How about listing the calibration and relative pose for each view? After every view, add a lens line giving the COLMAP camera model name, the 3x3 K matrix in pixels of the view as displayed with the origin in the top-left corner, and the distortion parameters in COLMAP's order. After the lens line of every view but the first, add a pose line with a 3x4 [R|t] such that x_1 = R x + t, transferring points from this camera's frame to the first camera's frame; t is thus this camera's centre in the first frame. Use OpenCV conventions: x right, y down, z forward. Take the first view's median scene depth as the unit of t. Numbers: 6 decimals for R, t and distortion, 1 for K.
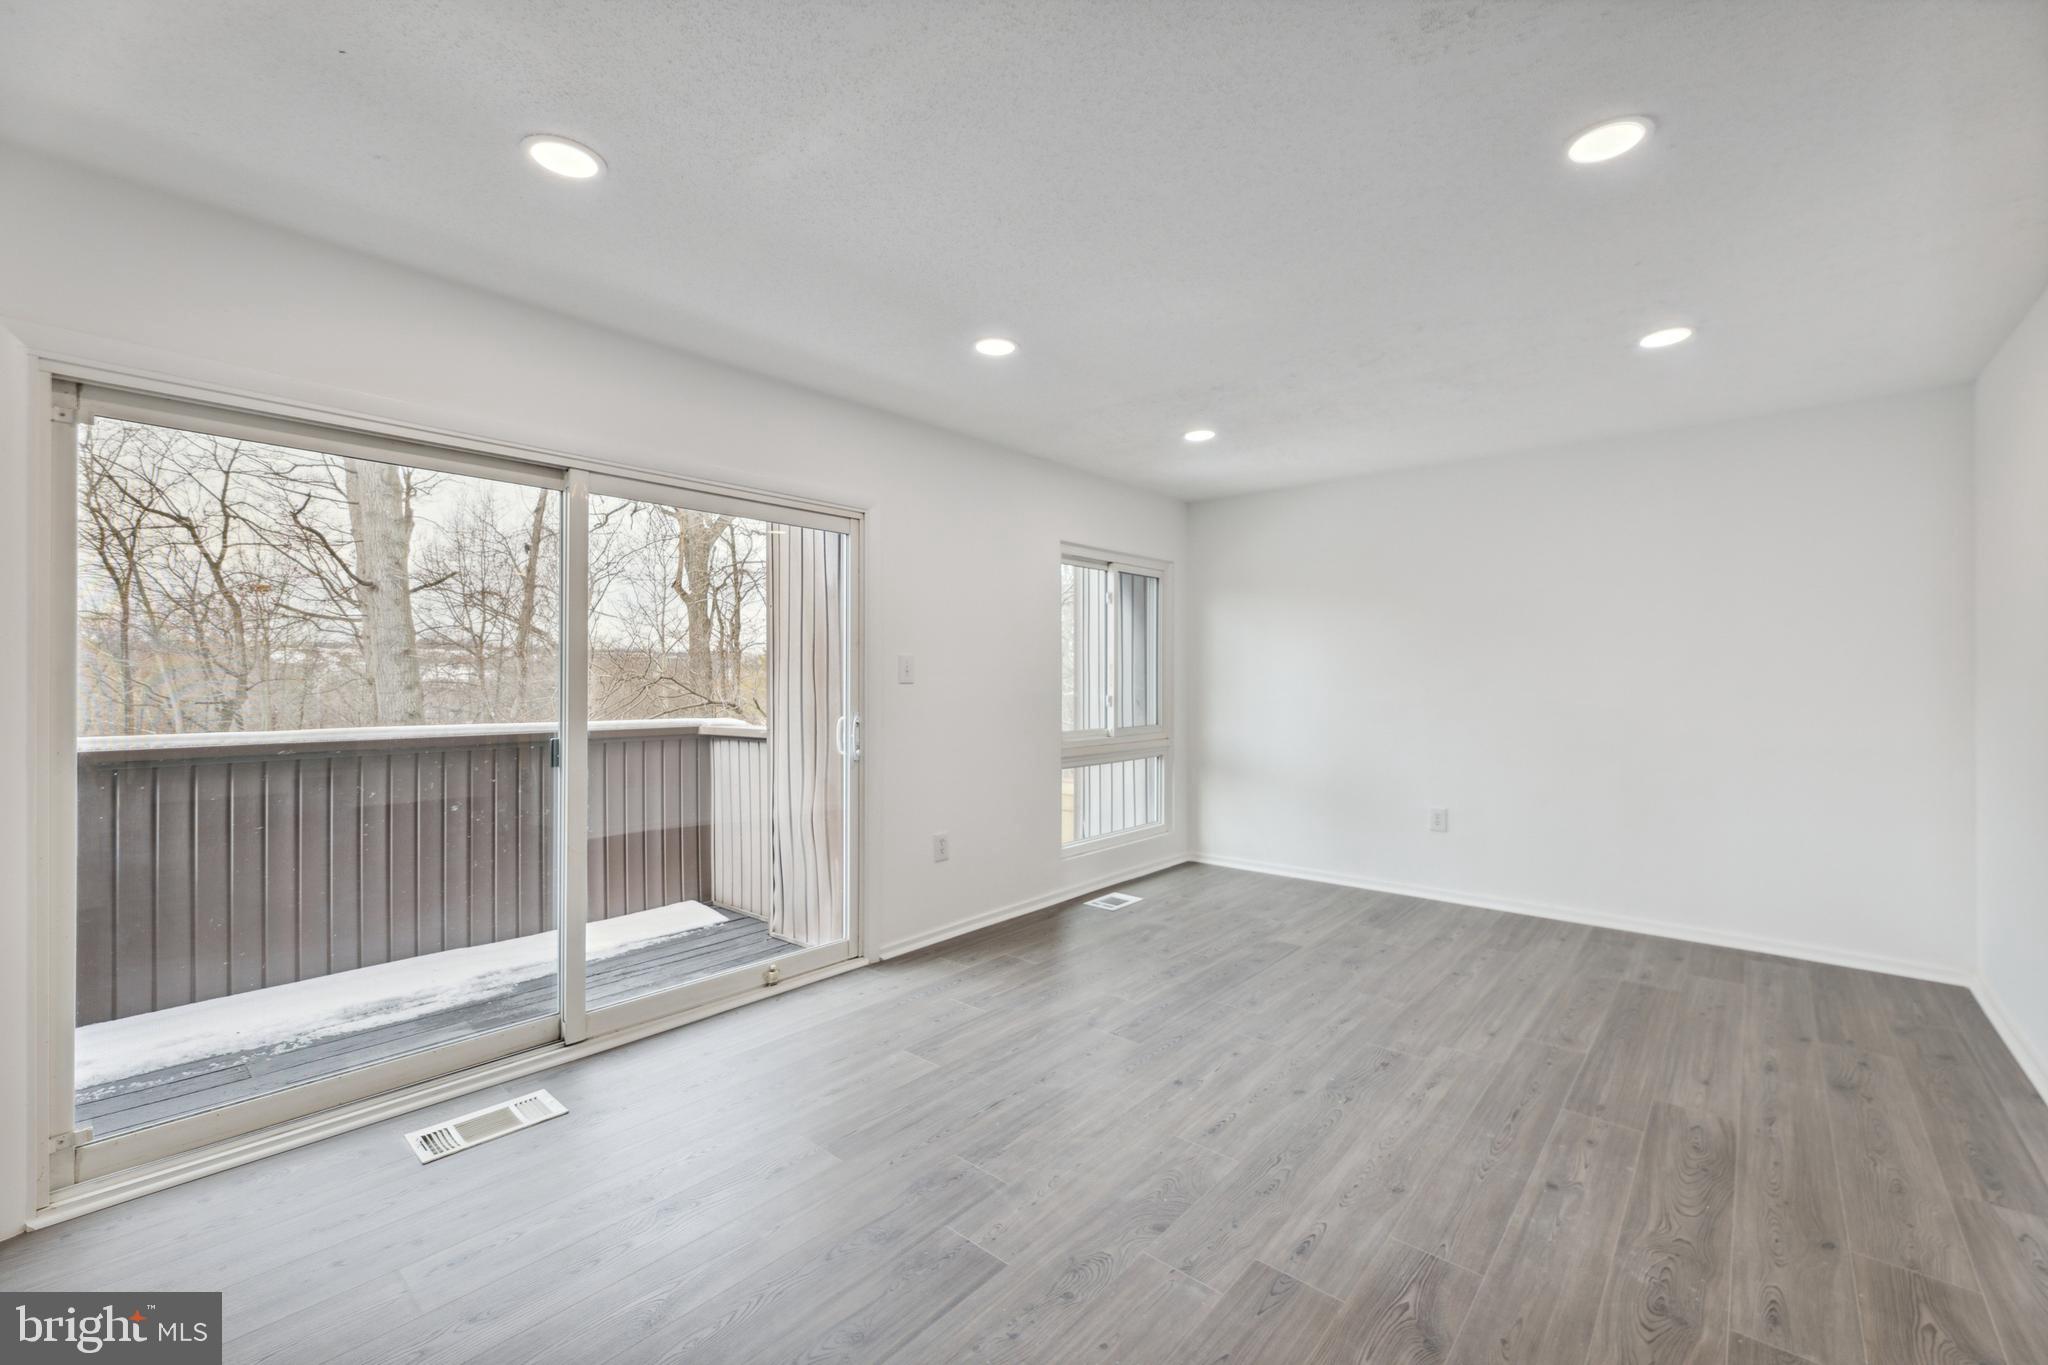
lens RADIAL K [[848.1, 0, 1035.6], [0, 848.1, 675.5], [0, 0, 1]] dist [-0.000543, 0.000807]
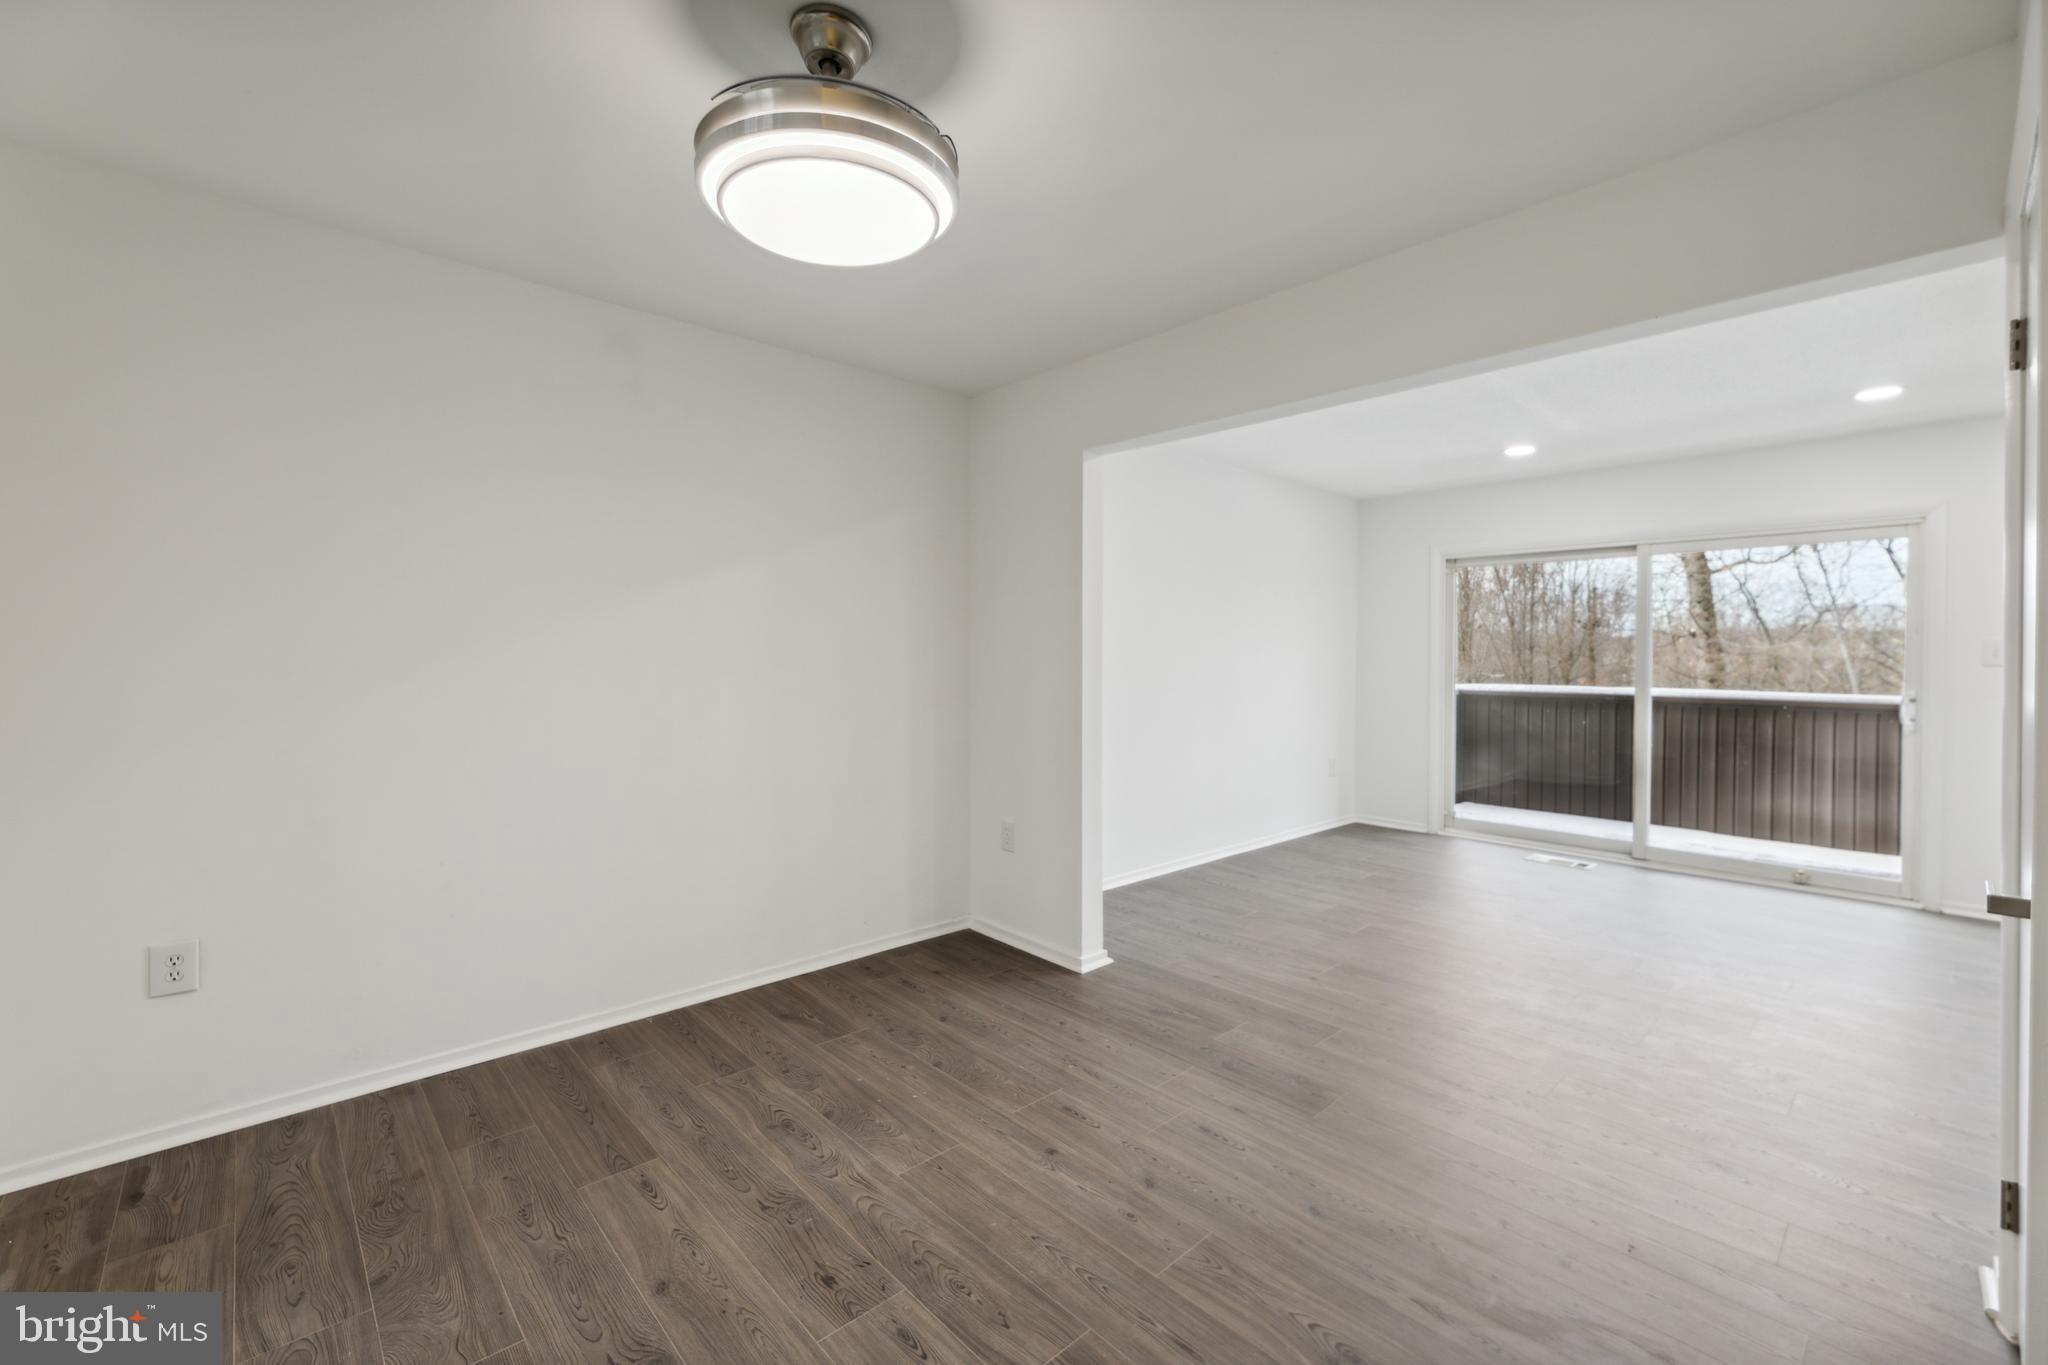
lens RADIAL K [[848.1, 0, 1013.8], [0, 848.1, 674.2], [0, 0, 1]] dist [-0.000543, 0.000807]
pose [[-0.124261, 0.020047, -0.992047, 1.450873], [-0.003884, 0.999778, 0.020690, 0.001963], [0.992242, 0.006424, -0.124156, -0.112204]]
